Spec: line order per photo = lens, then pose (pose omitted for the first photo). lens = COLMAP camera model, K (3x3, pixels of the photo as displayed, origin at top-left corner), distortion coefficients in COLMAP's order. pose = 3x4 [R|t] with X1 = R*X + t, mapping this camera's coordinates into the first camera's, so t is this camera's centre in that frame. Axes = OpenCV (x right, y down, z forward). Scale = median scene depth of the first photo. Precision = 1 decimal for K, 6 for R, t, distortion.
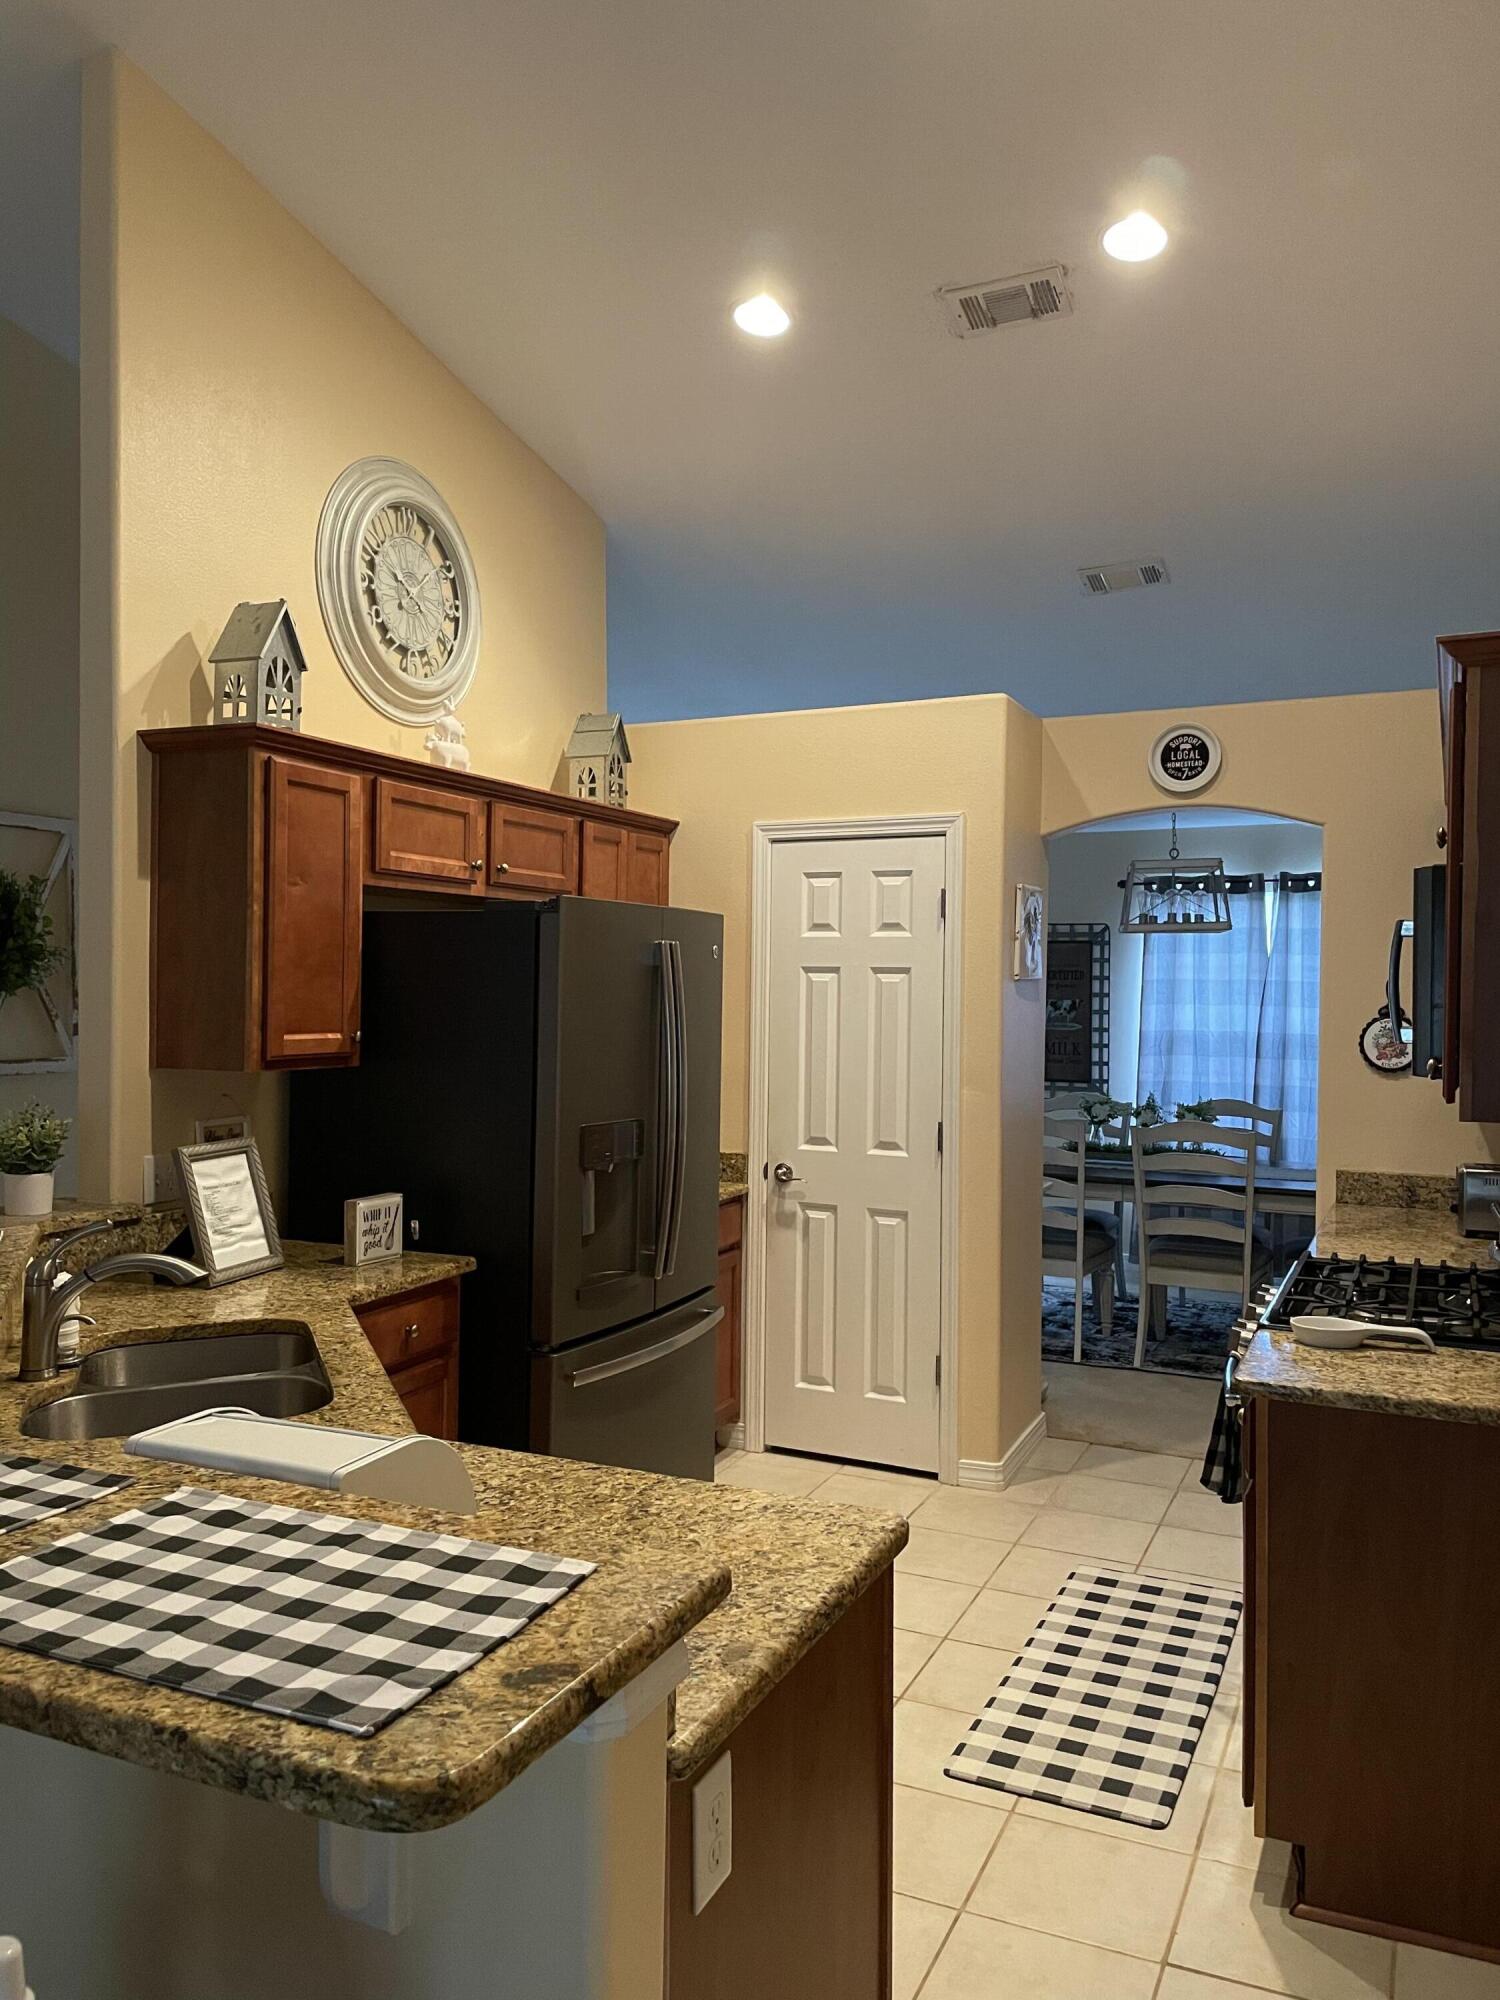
lens RADIAL K [[1503.8, 0, 750.1], [0, 1503.8, 1003.8], [0, 0, 1]] dist [0.004534, -0.032812]
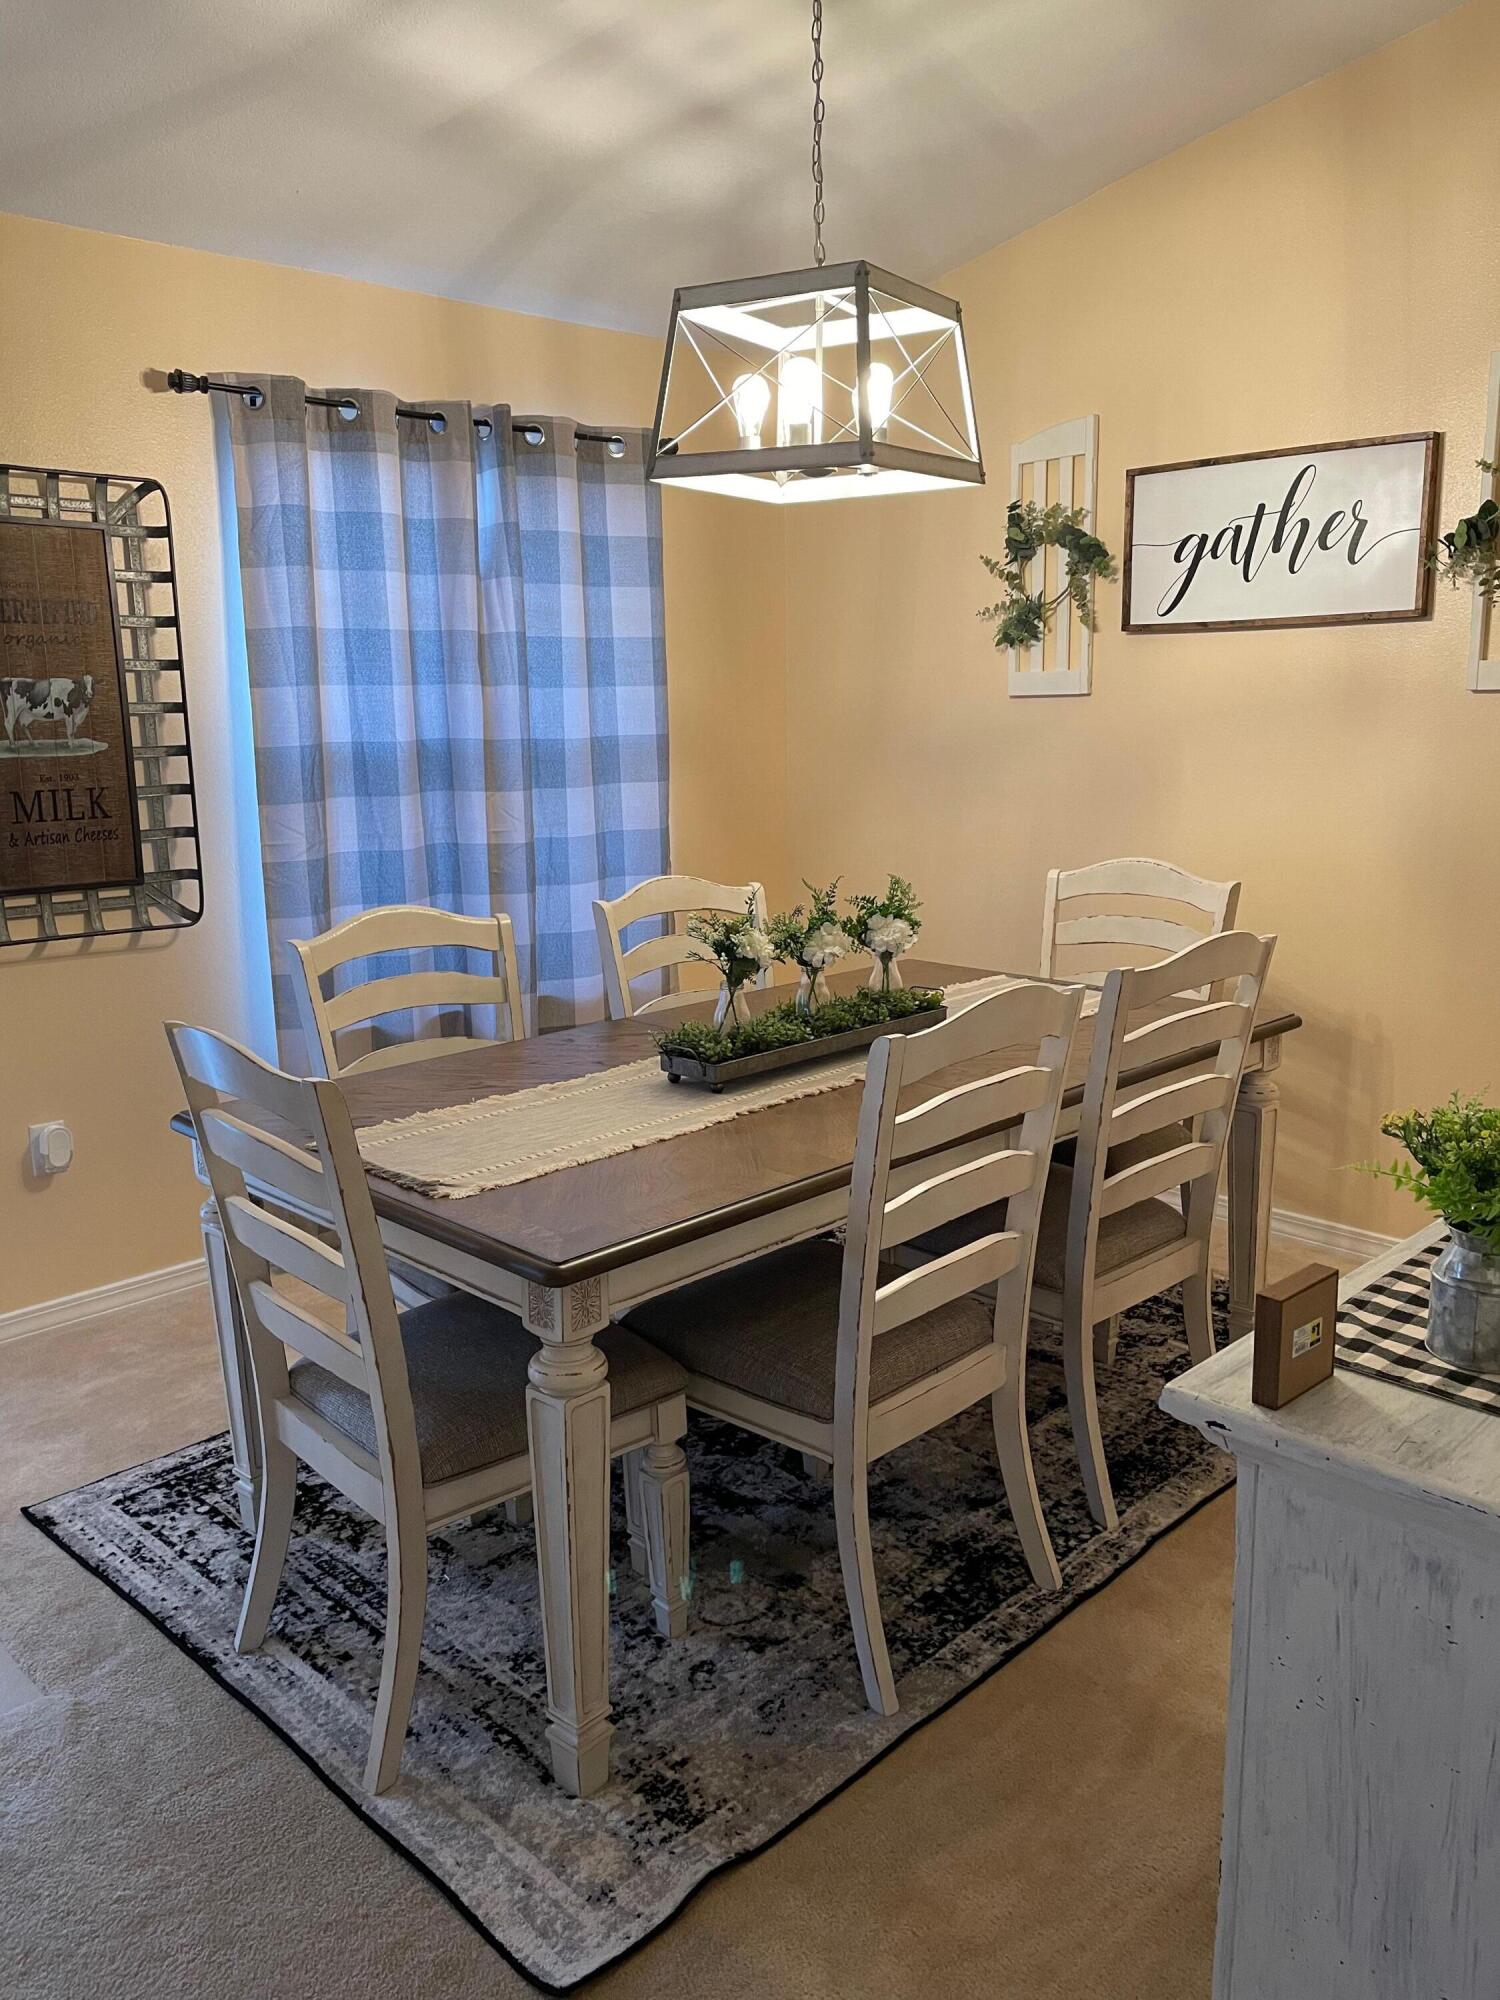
lens RADIAL K [[1503.8, 0, 752.6], [0, 1503.8, 999.3], [0, 0, 1]] dist [0.004534, -0.032812]
pose [[0.333689, -0.208686, 0.919294, -0.100385], [0.004548, 0.975534, 0.219802, -0.006057], [-0.942672, -0.069164, 0.326474, 0.706258]]
